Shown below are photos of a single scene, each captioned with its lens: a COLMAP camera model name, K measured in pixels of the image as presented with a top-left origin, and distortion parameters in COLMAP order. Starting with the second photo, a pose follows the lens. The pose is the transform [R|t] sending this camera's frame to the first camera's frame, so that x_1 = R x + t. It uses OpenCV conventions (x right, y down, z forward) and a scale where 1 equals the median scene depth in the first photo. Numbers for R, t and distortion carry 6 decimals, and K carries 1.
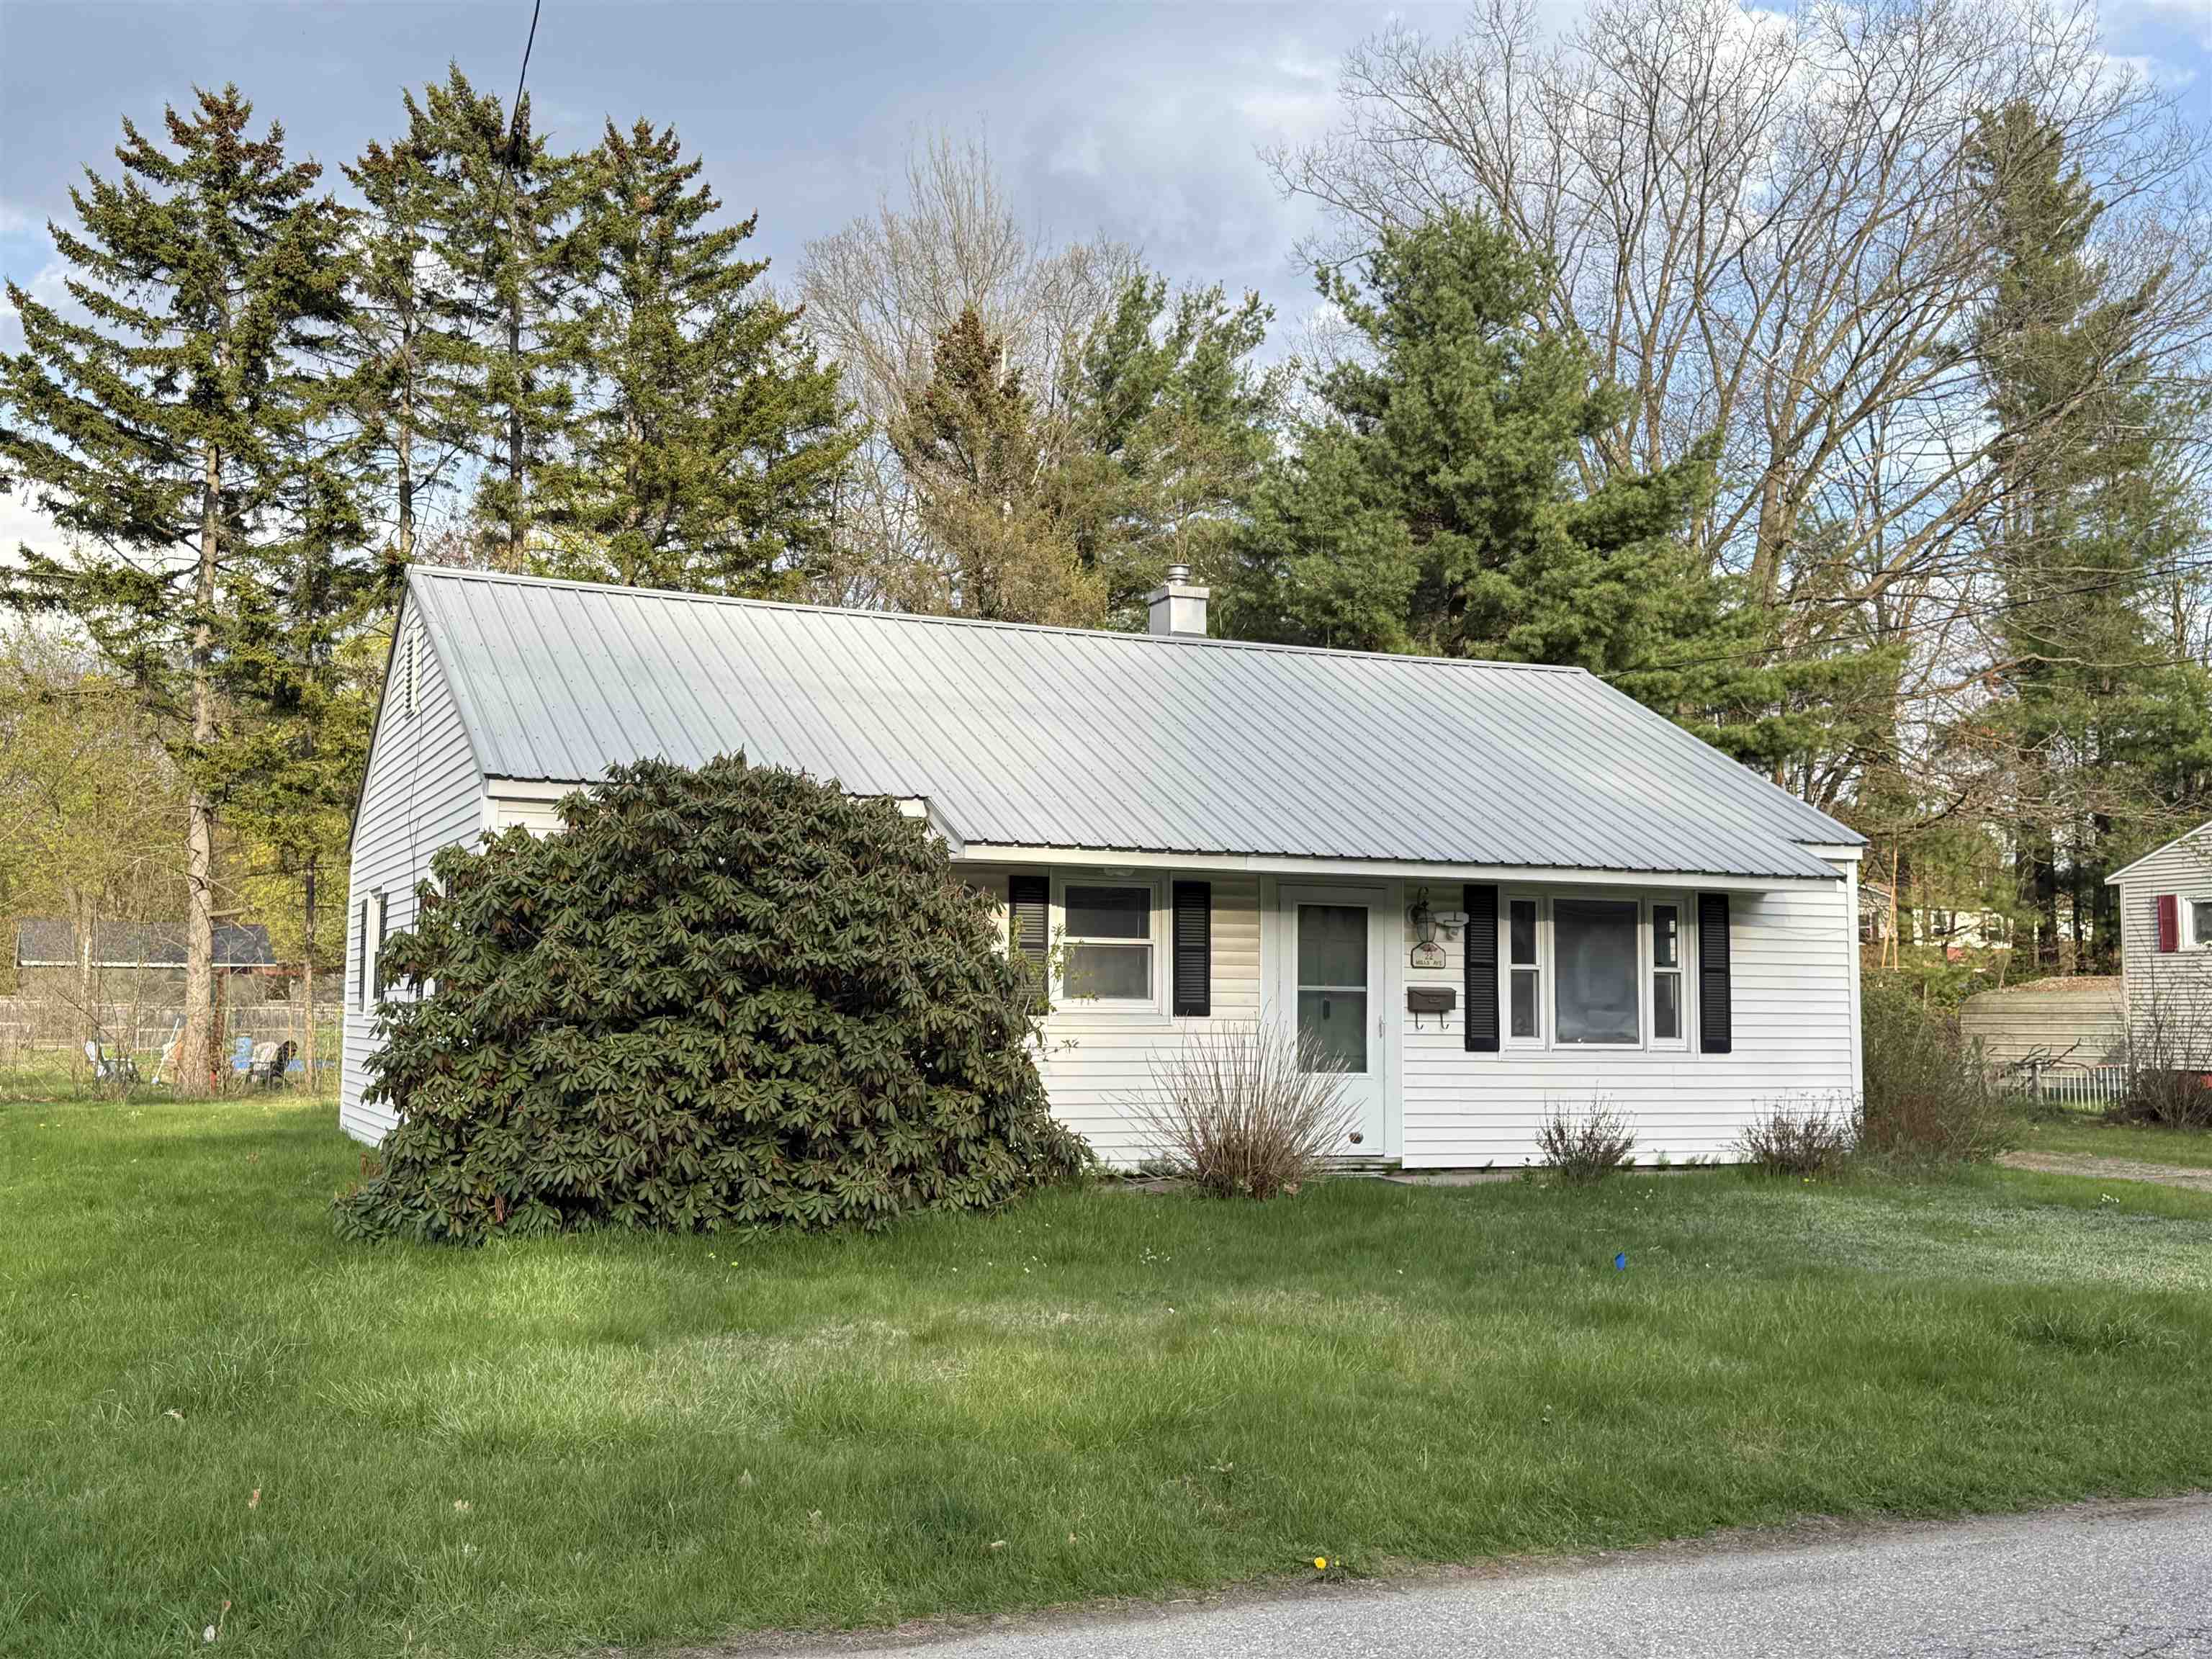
lens RADIAL K [[2312.8, 0, 1106.0], [0, 2312.8, 829.5], [0, 0, 1]] dist [0.205872, -0.474996]
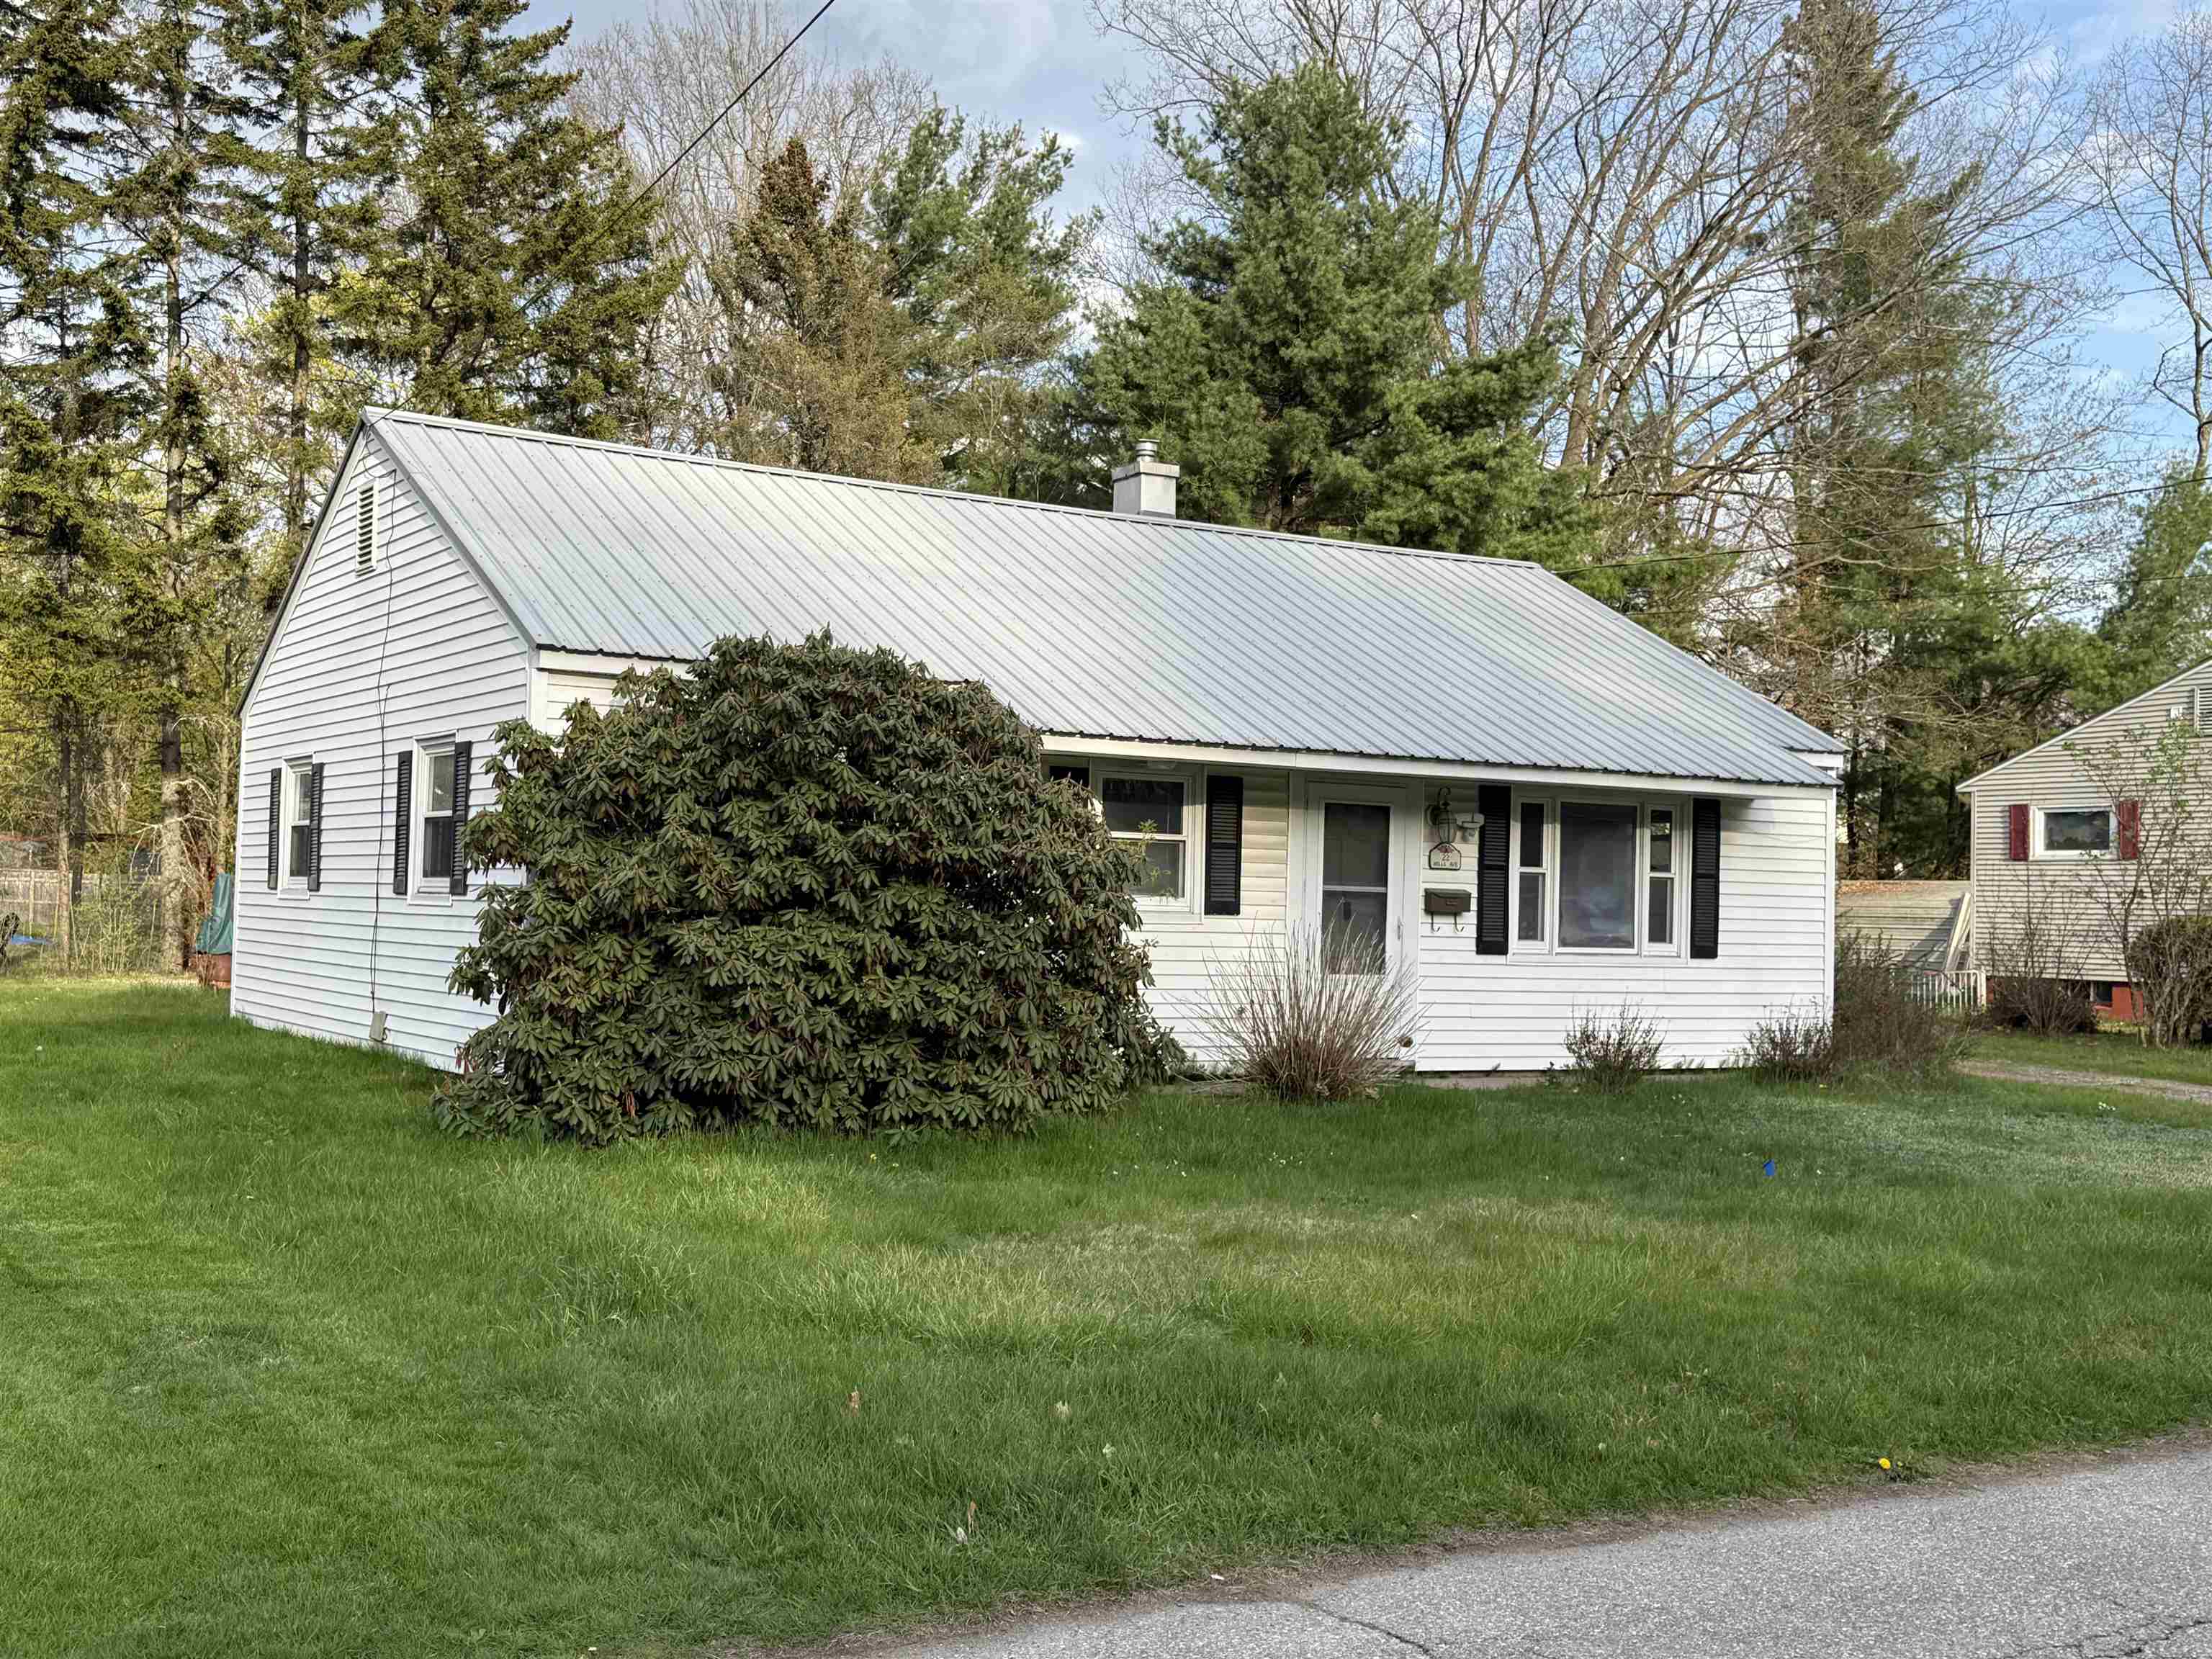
lens RADIAL K [[2453.6, 0, 1106.0], [0, 2453.6, 829.5], [0, 0, 1]] dist [0.202964, -0.462360]
pose [[0.991196, 0.022384, 0.130496, -0.131157], [-0.028956, 0.998394, 0.048689, -0.003629], [-0.129197, -0.052039, 0.990253, -0.011505]]
